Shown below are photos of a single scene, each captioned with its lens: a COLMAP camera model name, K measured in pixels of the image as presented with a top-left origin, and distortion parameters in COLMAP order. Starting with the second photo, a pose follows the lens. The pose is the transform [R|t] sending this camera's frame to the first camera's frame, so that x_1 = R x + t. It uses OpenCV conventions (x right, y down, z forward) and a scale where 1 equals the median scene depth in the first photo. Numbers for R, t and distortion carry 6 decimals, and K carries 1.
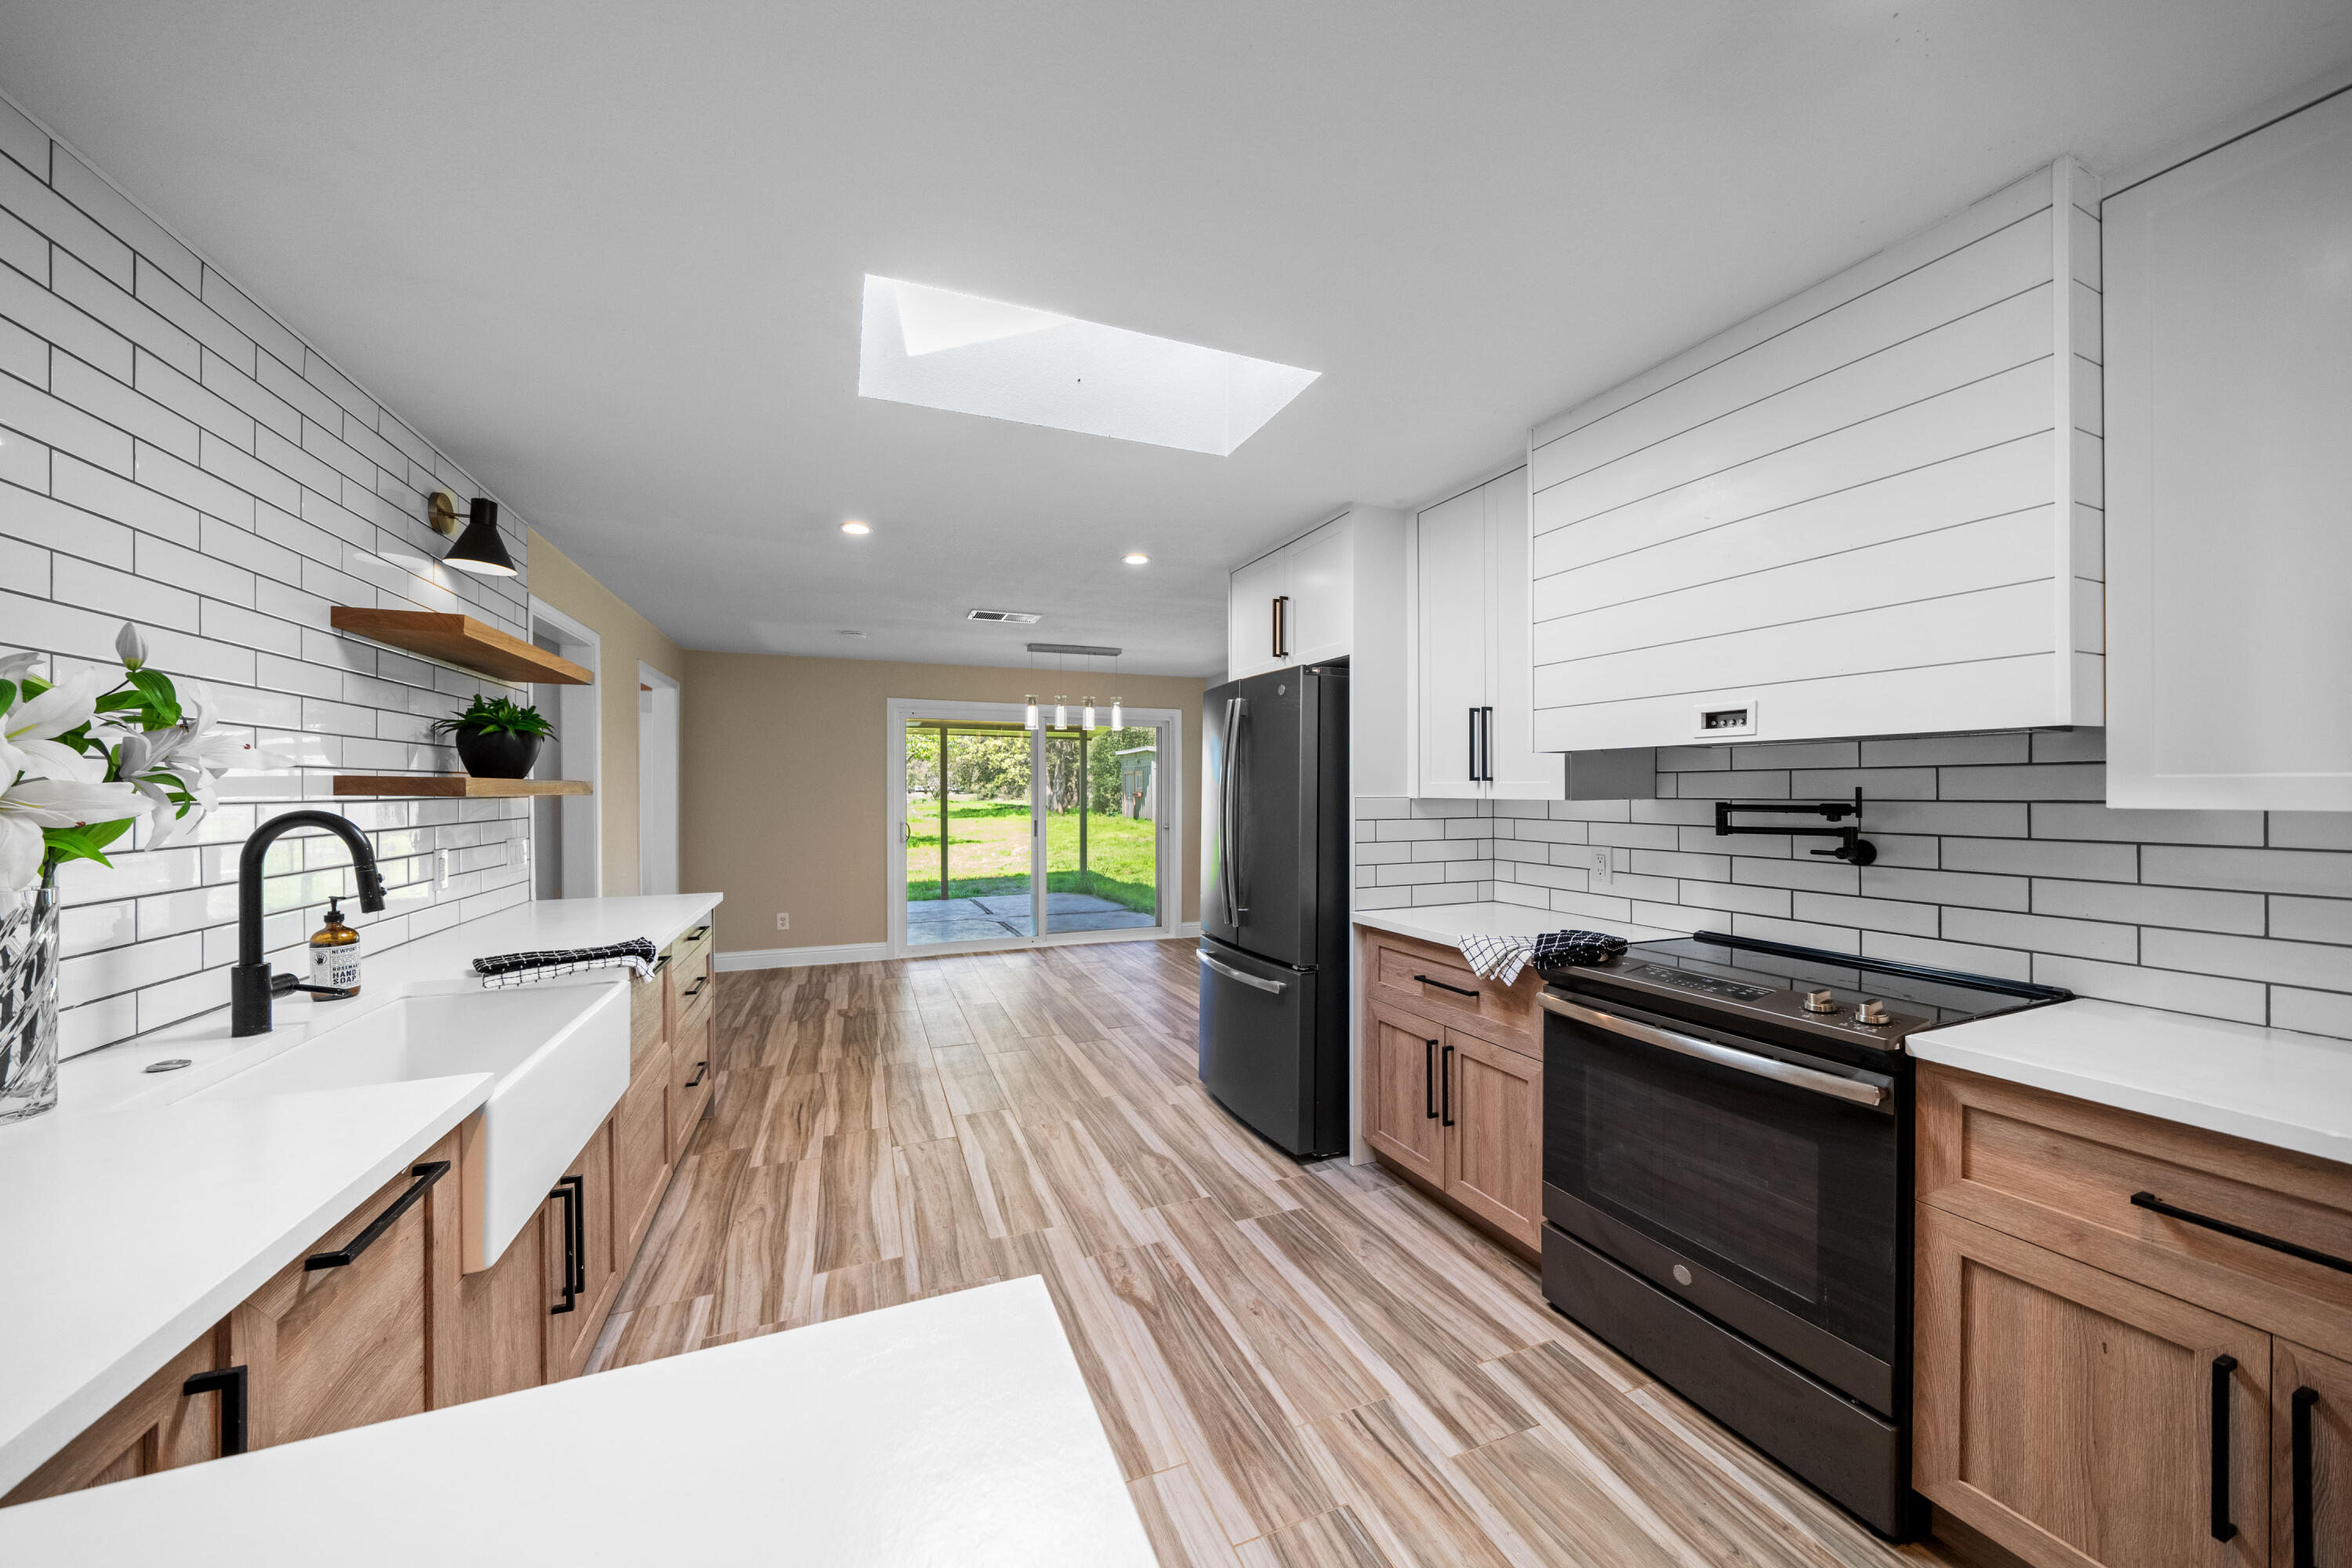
lens RADIAL K [[813.5, 0, 1162.1], [0, 813.5, 795.5], [0, 0, 1]] dist [-0.005569, -0.000169]
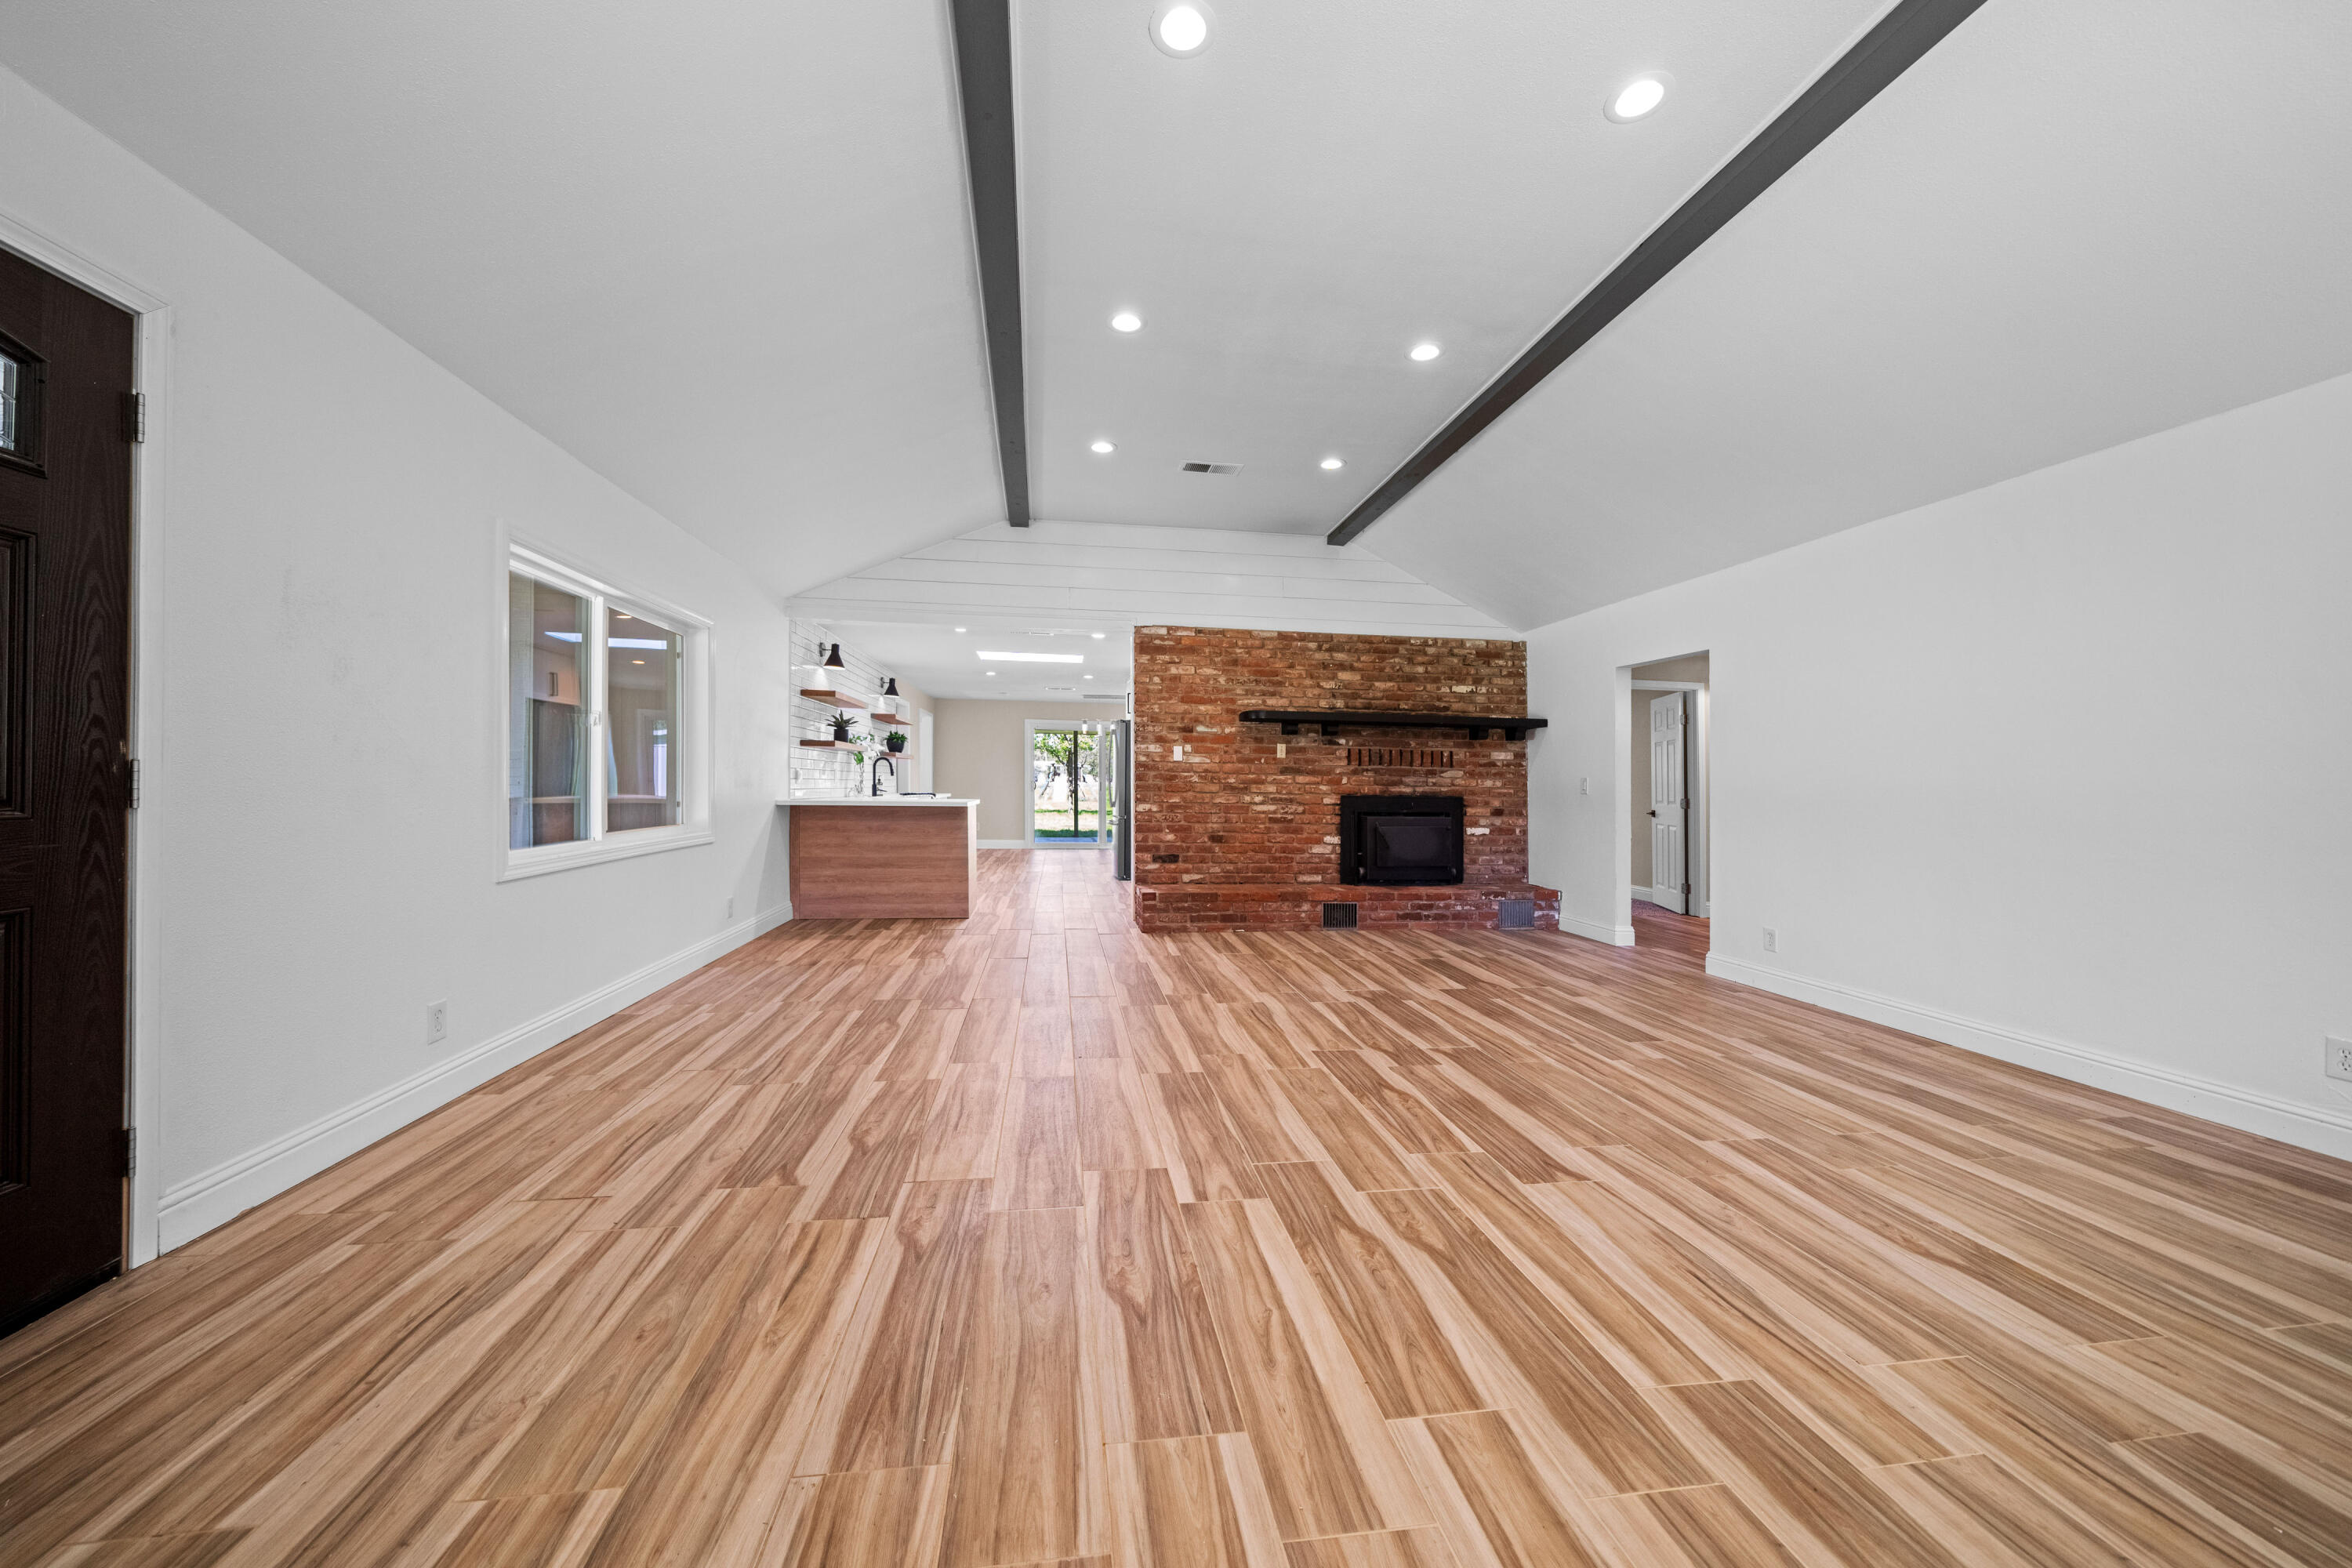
lens RADIAL K [[813.5, 0, 1168.7], [0, 813.5, 801.0], [0, 0, 1]] dist [-0.005569, -0.000169]
pose [[0.975245, 0.018520, -0.220352, 1.270299], [-0.014222, 0.999677, 0.021076, 0.104497], [0.220671, -0.017420, 0.975193, -2.418118]]
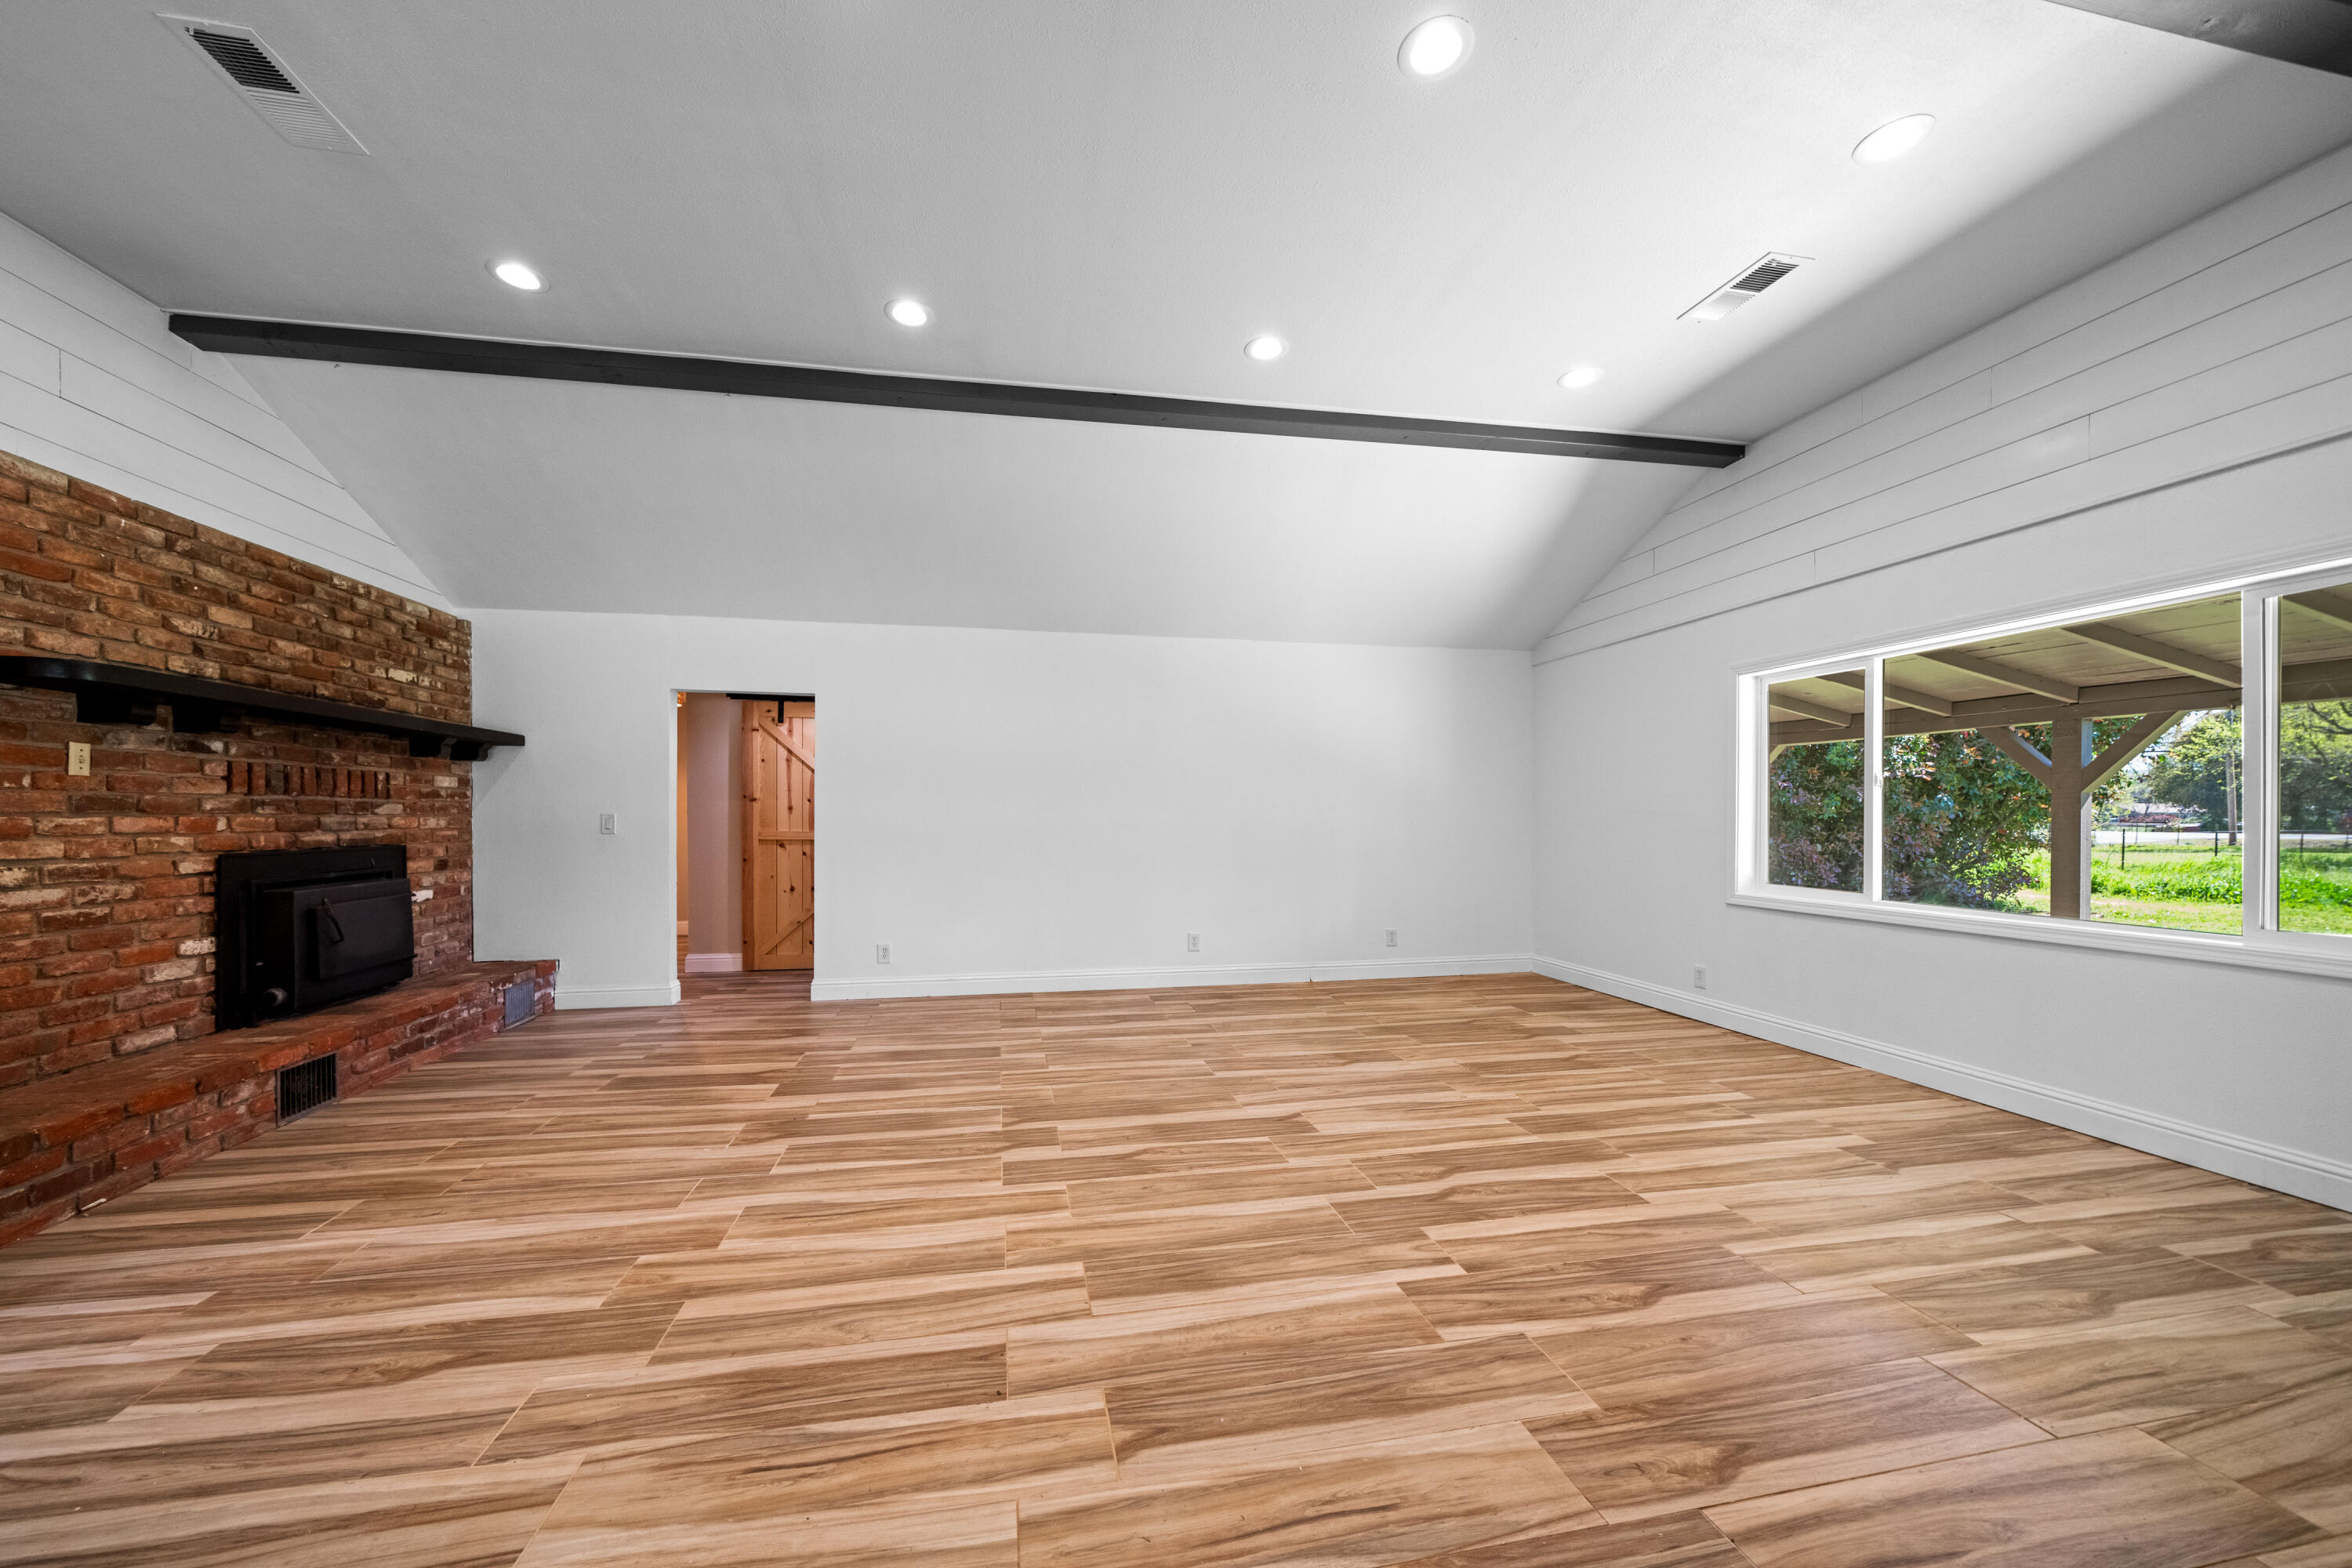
lens RADIAL K [[813.5, 0, 1153.0], [0, 813.5, 818.4], [0, 0, 1]] dist [-0.005569, -0.000169]
pose [[0.187545, -0.004668, 0.982245, 0.195315], [0.000570, 0.999989, 0.004644, 0.069240], [-0.982256, -0.000311, 0.187546, -1.408588]]
